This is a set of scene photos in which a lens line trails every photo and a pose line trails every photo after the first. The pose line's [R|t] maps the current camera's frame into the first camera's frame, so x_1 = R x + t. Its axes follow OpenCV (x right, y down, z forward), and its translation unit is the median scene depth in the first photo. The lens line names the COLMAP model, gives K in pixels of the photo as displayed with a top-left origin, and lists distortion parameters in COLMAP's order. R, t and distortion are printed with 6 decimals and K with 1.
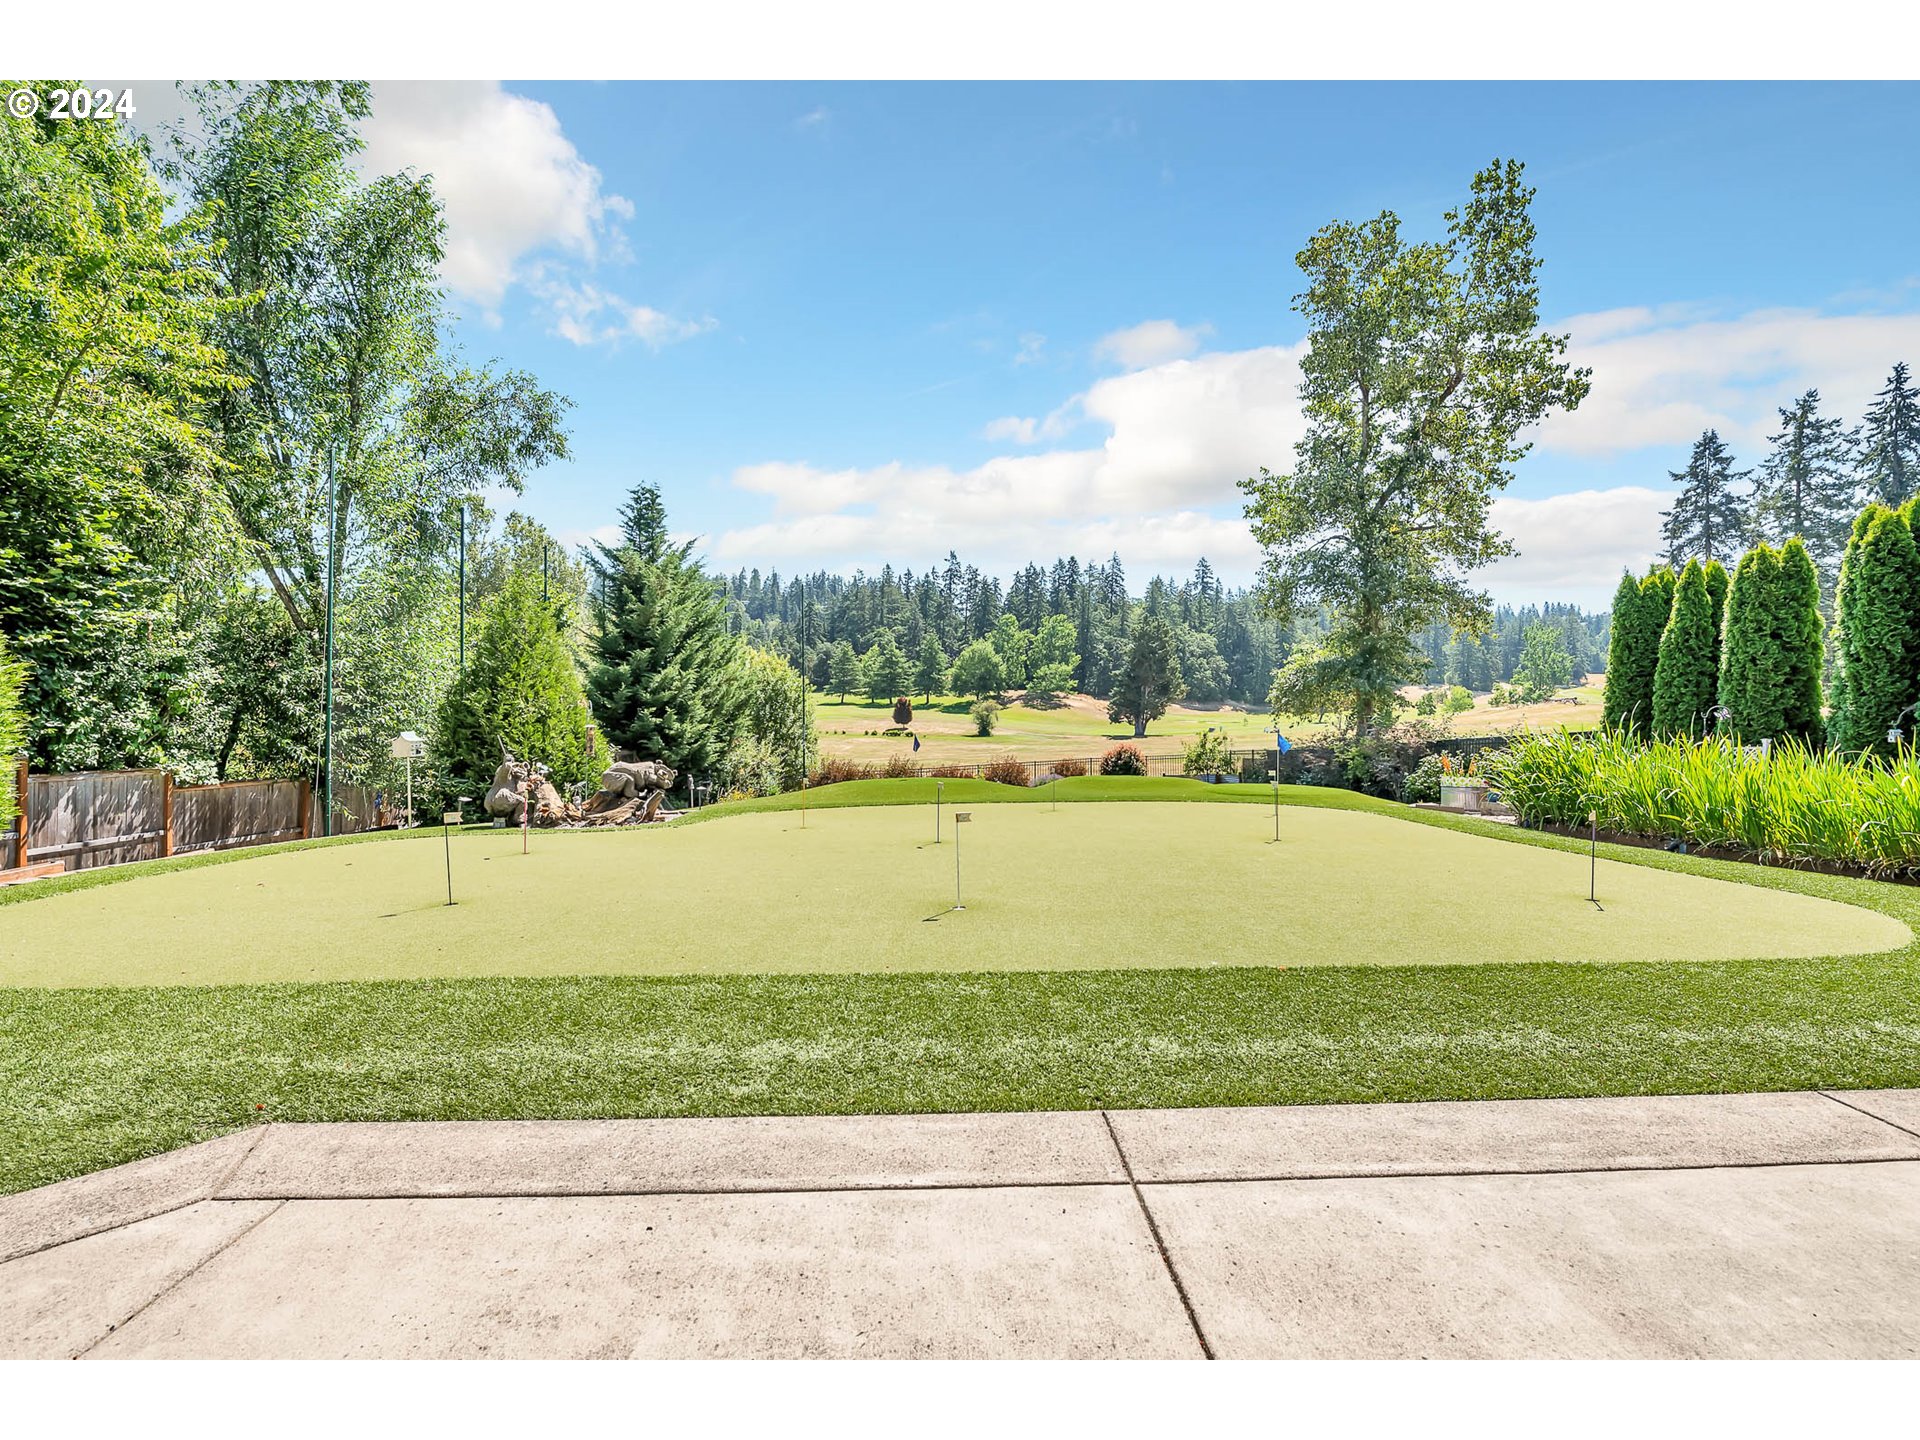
lens RADIAL K [[791.3, 0, 953.8], [0, 791.3, 714.8], [0, 0, 1]] dist [-0.001038, -0.002905]
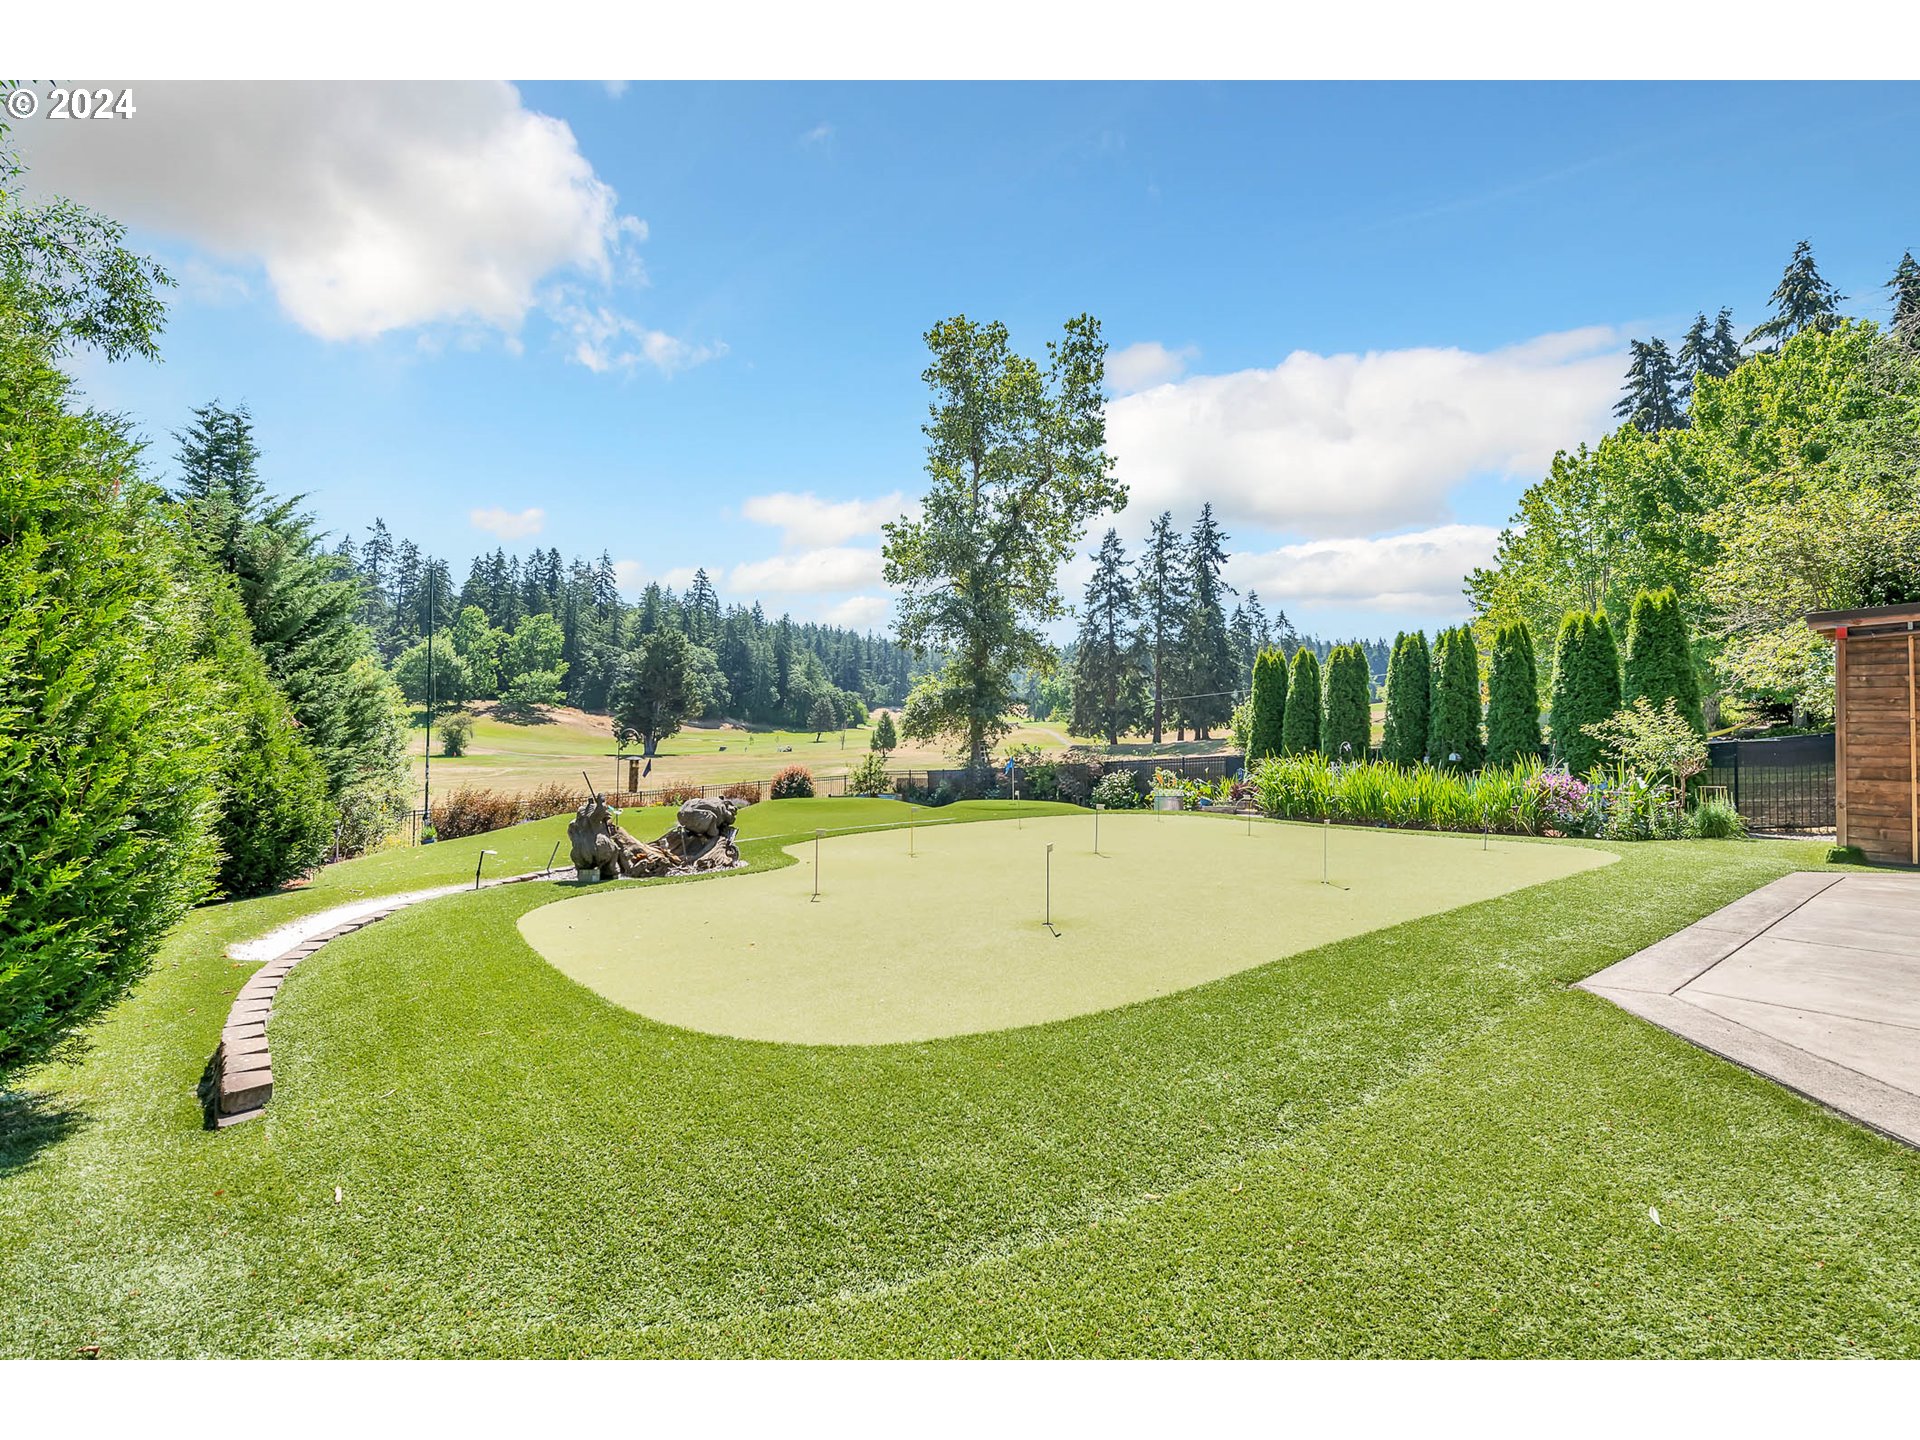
lens RADIAL K [[842.4, 0, 947.0], [0, 842.4, 710.2], [0, 0, 1]] dist [0.002715, -0.000062]
pose [[0.807623, 0.026995, 0.589081, -0.124816], [-0.012094, 0.999500, -0.029221, -0.002576], [-0.589575, 0.016475, 0.807545, 0.008200]]
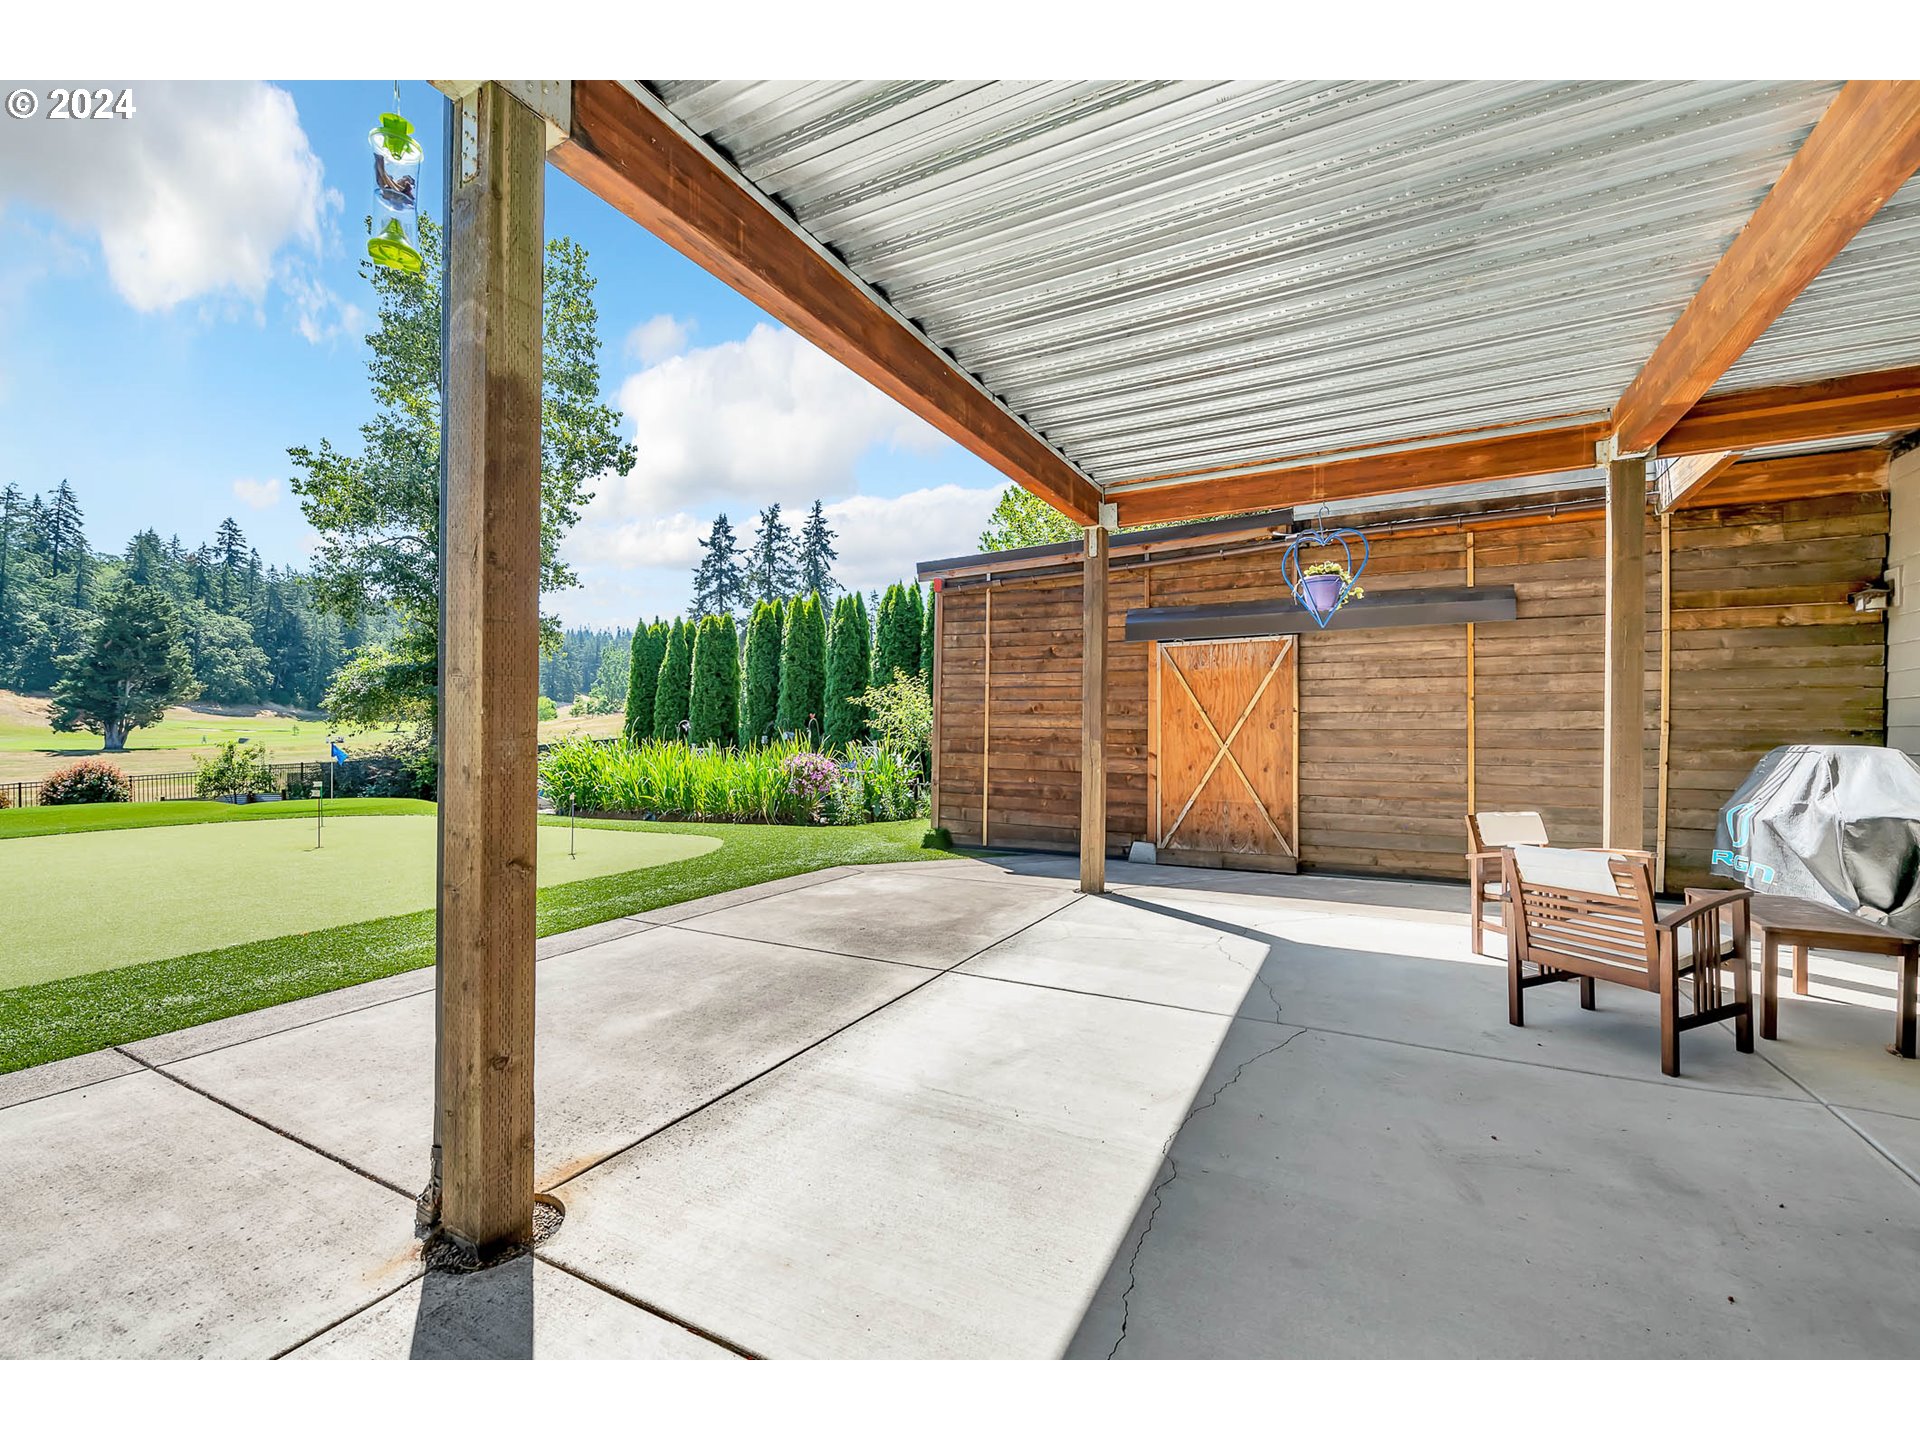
lens RADIAL K [[791.3, 0, 967.0], [0, 791.3, 731.7], [0, 0, 1]] dist [-0.001038, -0.002905]
pose [[0.491330, 0.000518, 0.870973, -0.008967], [-0.009333, 0.999946, 0.004670, -0.000380], [-0.870923, -0.010424, 0.491309, -0.029952]]
